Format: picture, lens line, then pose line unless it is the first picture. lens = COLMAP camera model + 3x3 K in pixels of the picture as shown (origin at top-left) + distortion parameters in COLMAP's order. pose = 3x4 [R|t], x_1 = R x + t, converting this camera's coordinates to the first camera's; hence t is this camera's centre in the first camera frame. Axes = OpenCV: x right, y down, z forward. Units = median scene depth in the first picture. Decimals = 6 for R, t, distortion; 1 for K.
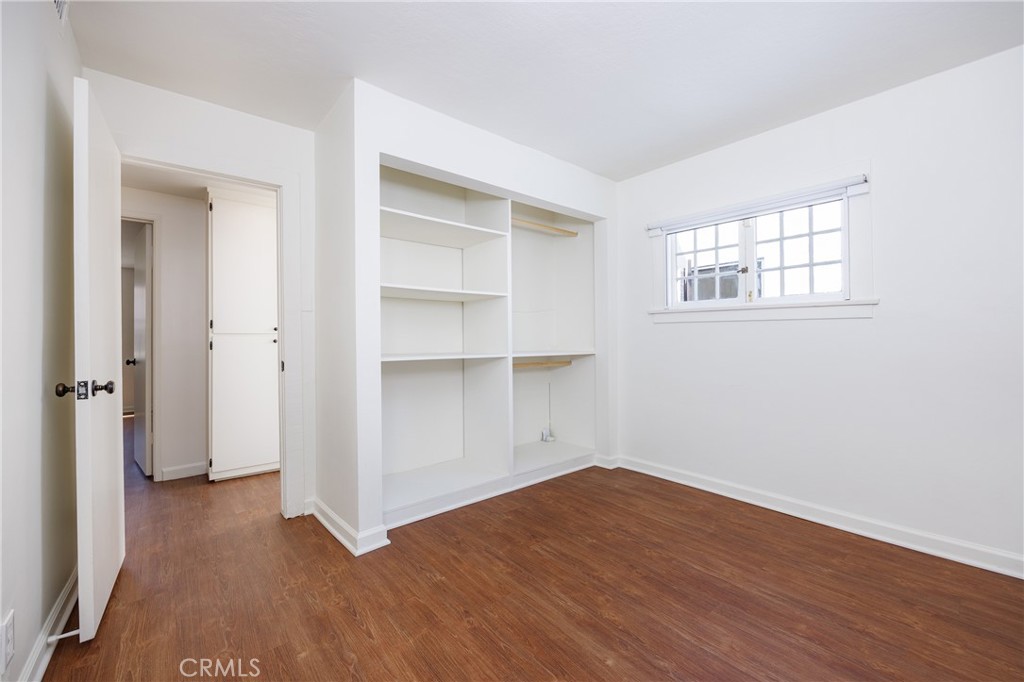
lens RADIAL K [[417.8, 0, 524.4], [0, 417.8, 338.0], [0, 0, 1]] dist [-0.000828, -0.000176]
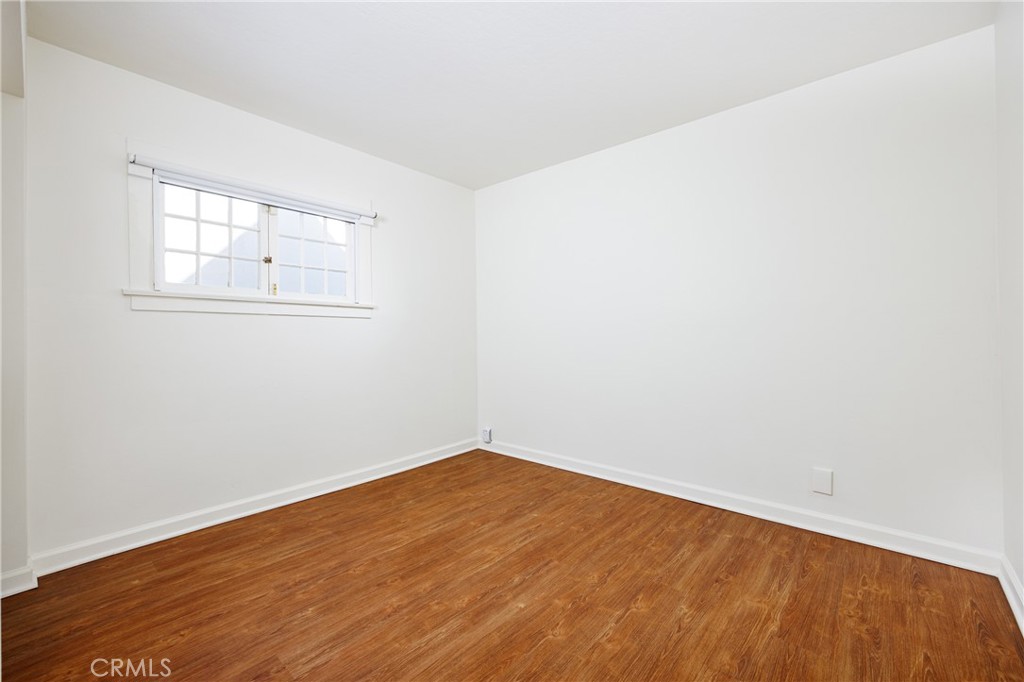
lens RADIAL K [[417.8, 0, 524.4], [0, 417.8, 338.0], [0, 0, 1]] dist [-0.000828, -0.000176]
pose [[-0.148563, -0.006254, 0.988883, -0.636498], [0.006051, 0.999956, 0.007233, 0.009518], [-0.988884, 0.007059, -0.148518, 0.772829]]
